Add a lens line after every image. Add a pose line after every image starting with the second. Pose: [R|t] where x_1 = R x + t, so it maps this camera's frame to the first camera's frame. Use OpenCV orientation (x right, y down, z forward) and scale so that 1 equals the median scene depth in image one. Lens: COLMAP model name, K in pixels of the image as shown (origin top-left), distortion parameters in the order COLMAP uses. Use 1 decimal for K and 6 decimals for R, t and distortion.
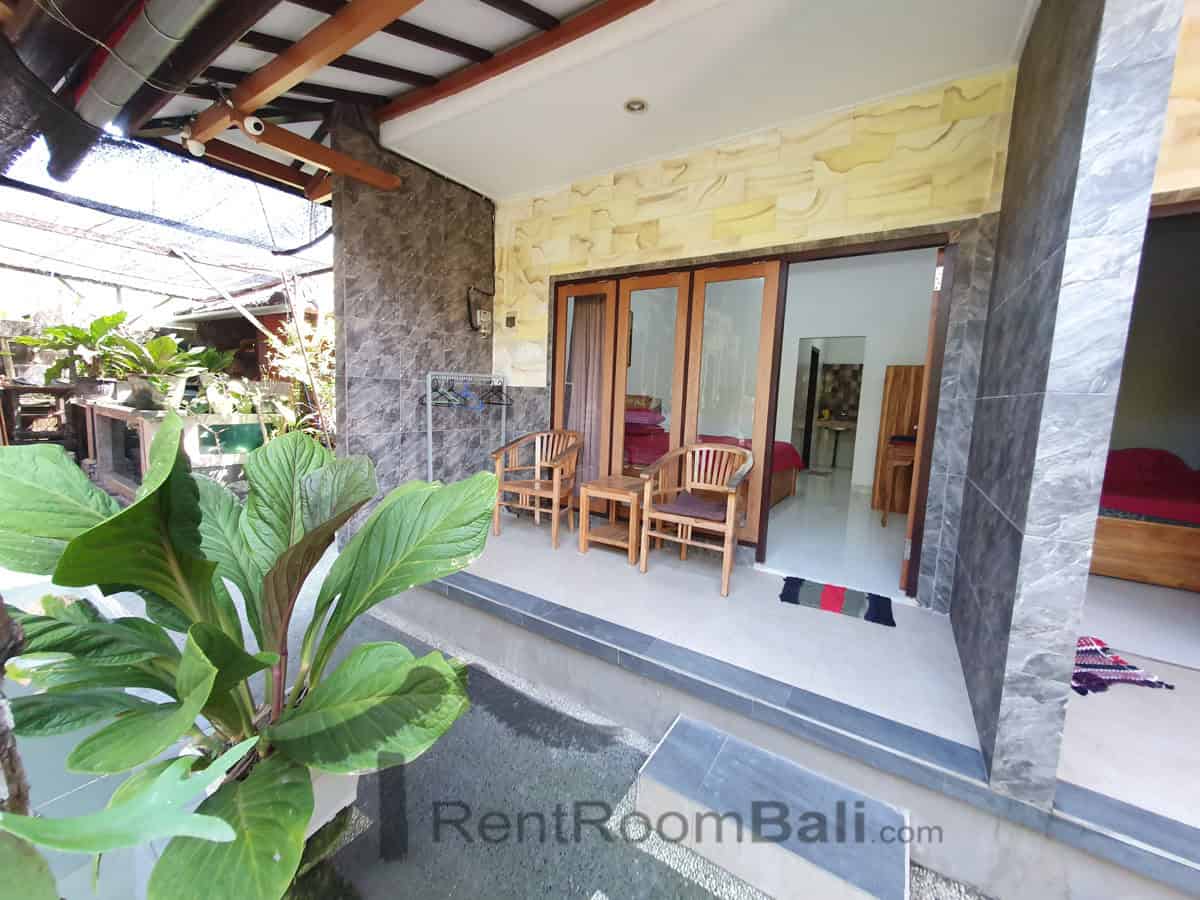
lens RADIAL K [[476.9, 0, 596.5], [0, 476.9, 446.9], [0, 0, 1]] dist [0.008813, 0.000301]
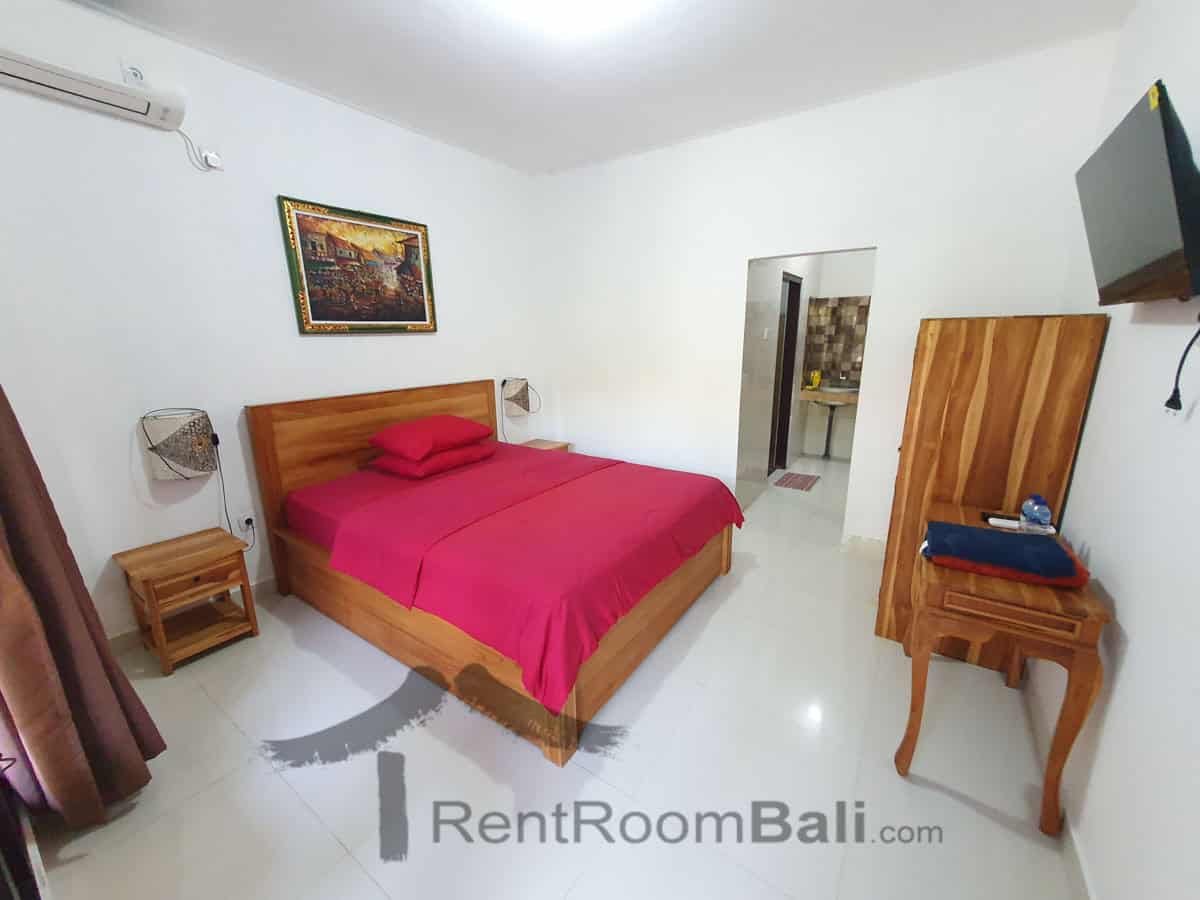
lens RADIAL K [[476.9, 0, 593.7], [0, 476.9, 448.2], [0, 0, 1]] dist [0.008813, 0.000301]
pose [[0.998170, -0.049125, -0.035249, 0.208927], [0.053421, 0.989593, 0.133610, -0.080905], [0.028318, -0.135248, 0.990407, 0.355820]]
